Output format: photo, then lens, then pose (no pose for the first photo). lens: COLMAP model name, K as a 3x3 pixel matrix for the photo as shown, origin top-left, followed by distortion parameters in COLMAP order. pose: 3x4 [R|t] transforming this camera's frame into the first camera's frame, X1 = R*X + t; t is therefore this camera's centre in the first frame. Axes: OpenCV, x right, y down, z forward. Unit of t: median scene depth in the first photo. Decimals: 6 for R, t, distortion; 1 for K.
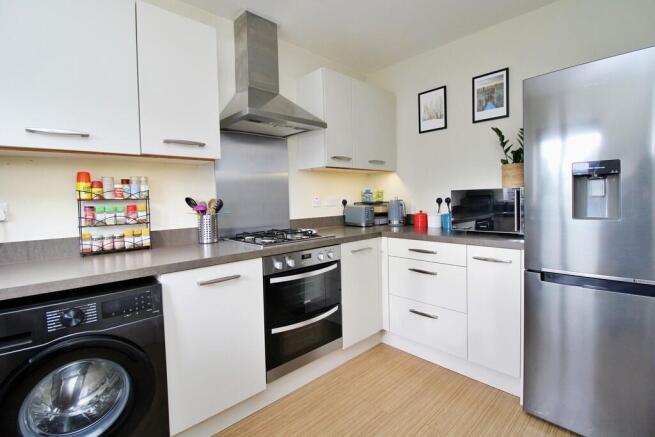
lens RADIAL K [[312.3, 0, 328.4], [0, 312.3, 213.6], [0, 0, 1]] dist [-0.000677, -0.006240]
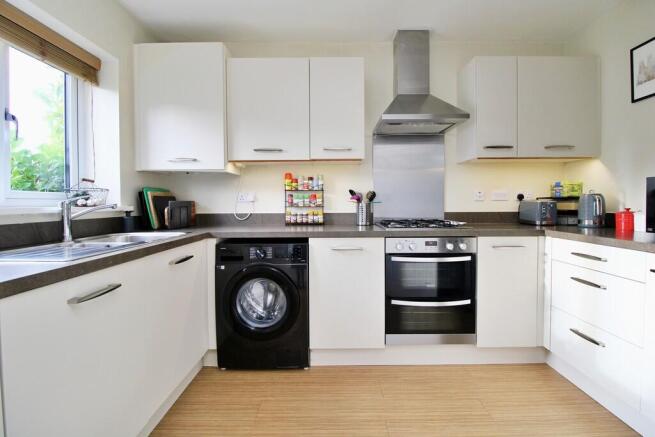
lens RADIAL K [[312.3, 0, 328.7], [0, 312.3, 216.5], [0, 0, 1]] dist [-0.000677, -0.006240]
pose [[0.720068, 0.050608, -0.692056, 0.373872], [-0.047628, 0.998589, 0.023468, 0.033410], [0.692267, 0.016063, 0.721463, -0.016110]]
